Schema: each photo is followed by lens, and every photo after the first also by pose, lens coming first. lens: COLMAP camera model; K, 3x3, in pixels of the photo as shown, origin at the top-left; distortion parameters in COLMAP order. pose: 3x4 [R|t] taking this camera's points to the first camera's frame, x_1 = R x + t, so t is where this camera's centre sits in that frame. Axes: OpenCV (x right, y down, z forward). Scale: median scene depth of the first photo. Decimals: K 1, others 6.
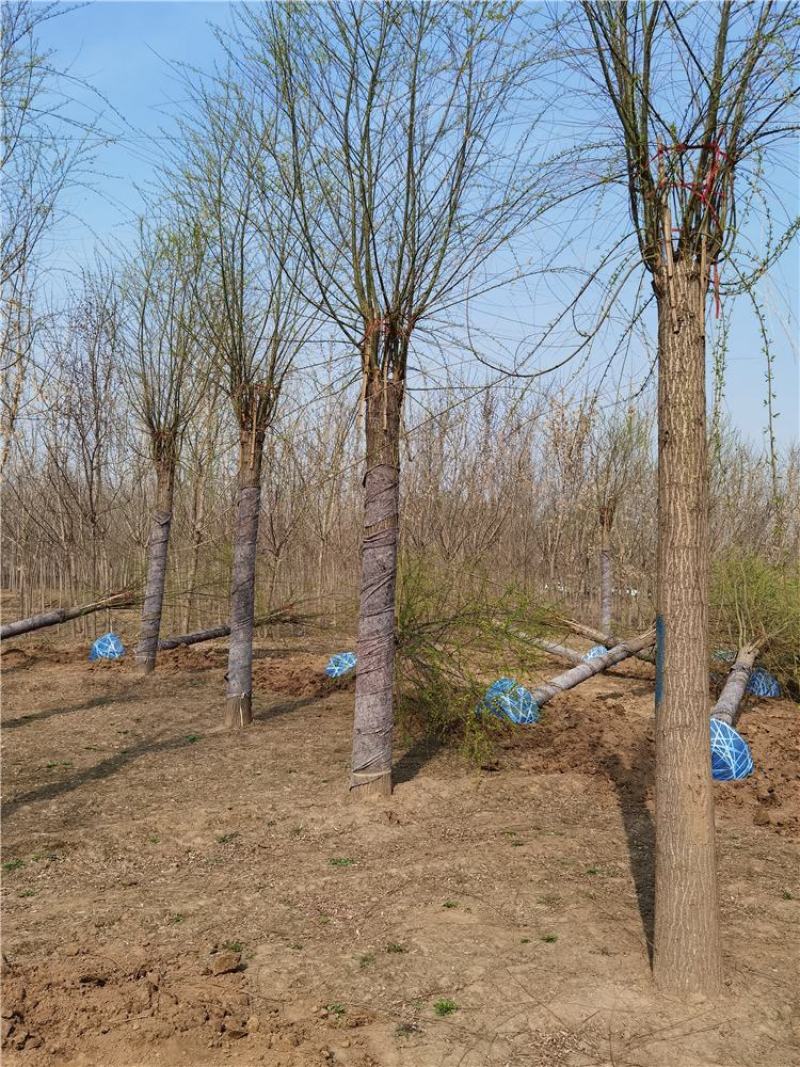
lens RADIAL K [[865.2, 0, 400.0], [0, 865.2, 533.5], [0, 0, 1]] dist [0.000817, -0.000721]
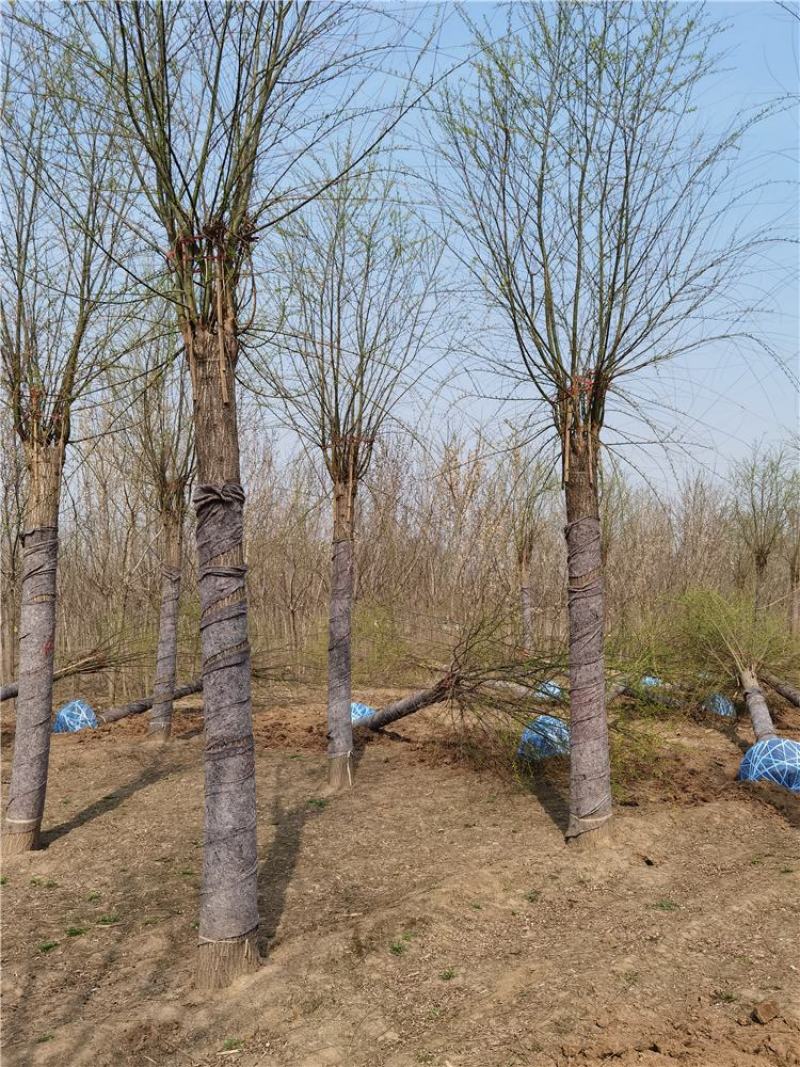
lens RADIAL K [[863.2, 0, 400.0], [0, 863.2, 533.5], [0, 0, 1]] dist [0.004391, 0.002196]
pose [[0.969511, -0.023649, 0.243905, -0.261531], [0.034840, 0.998524, -0.041670, -0.013180], [-0.242560, 0.048897, 0.968903, 0.023717]]
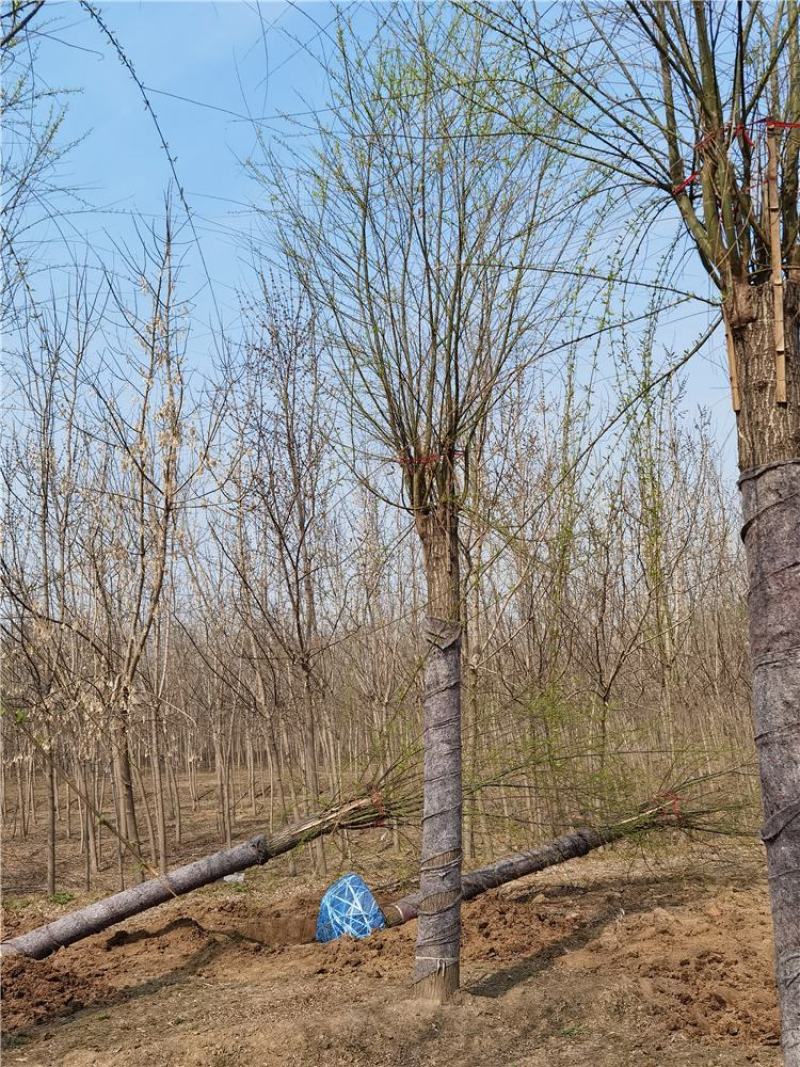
lens RADIAL K [[994.4, 0, 400.0], [0, 994.4, 533.5], [0, 0, 1]] dist [0.010957, 0.019432]
pose [[0.964342, -0.123772, -0.233934, -0.164925], [0.089634, 0.984409, -0.151340, 0.006574], [0.249018, 0.124975, 0.960401, 0.476217]]
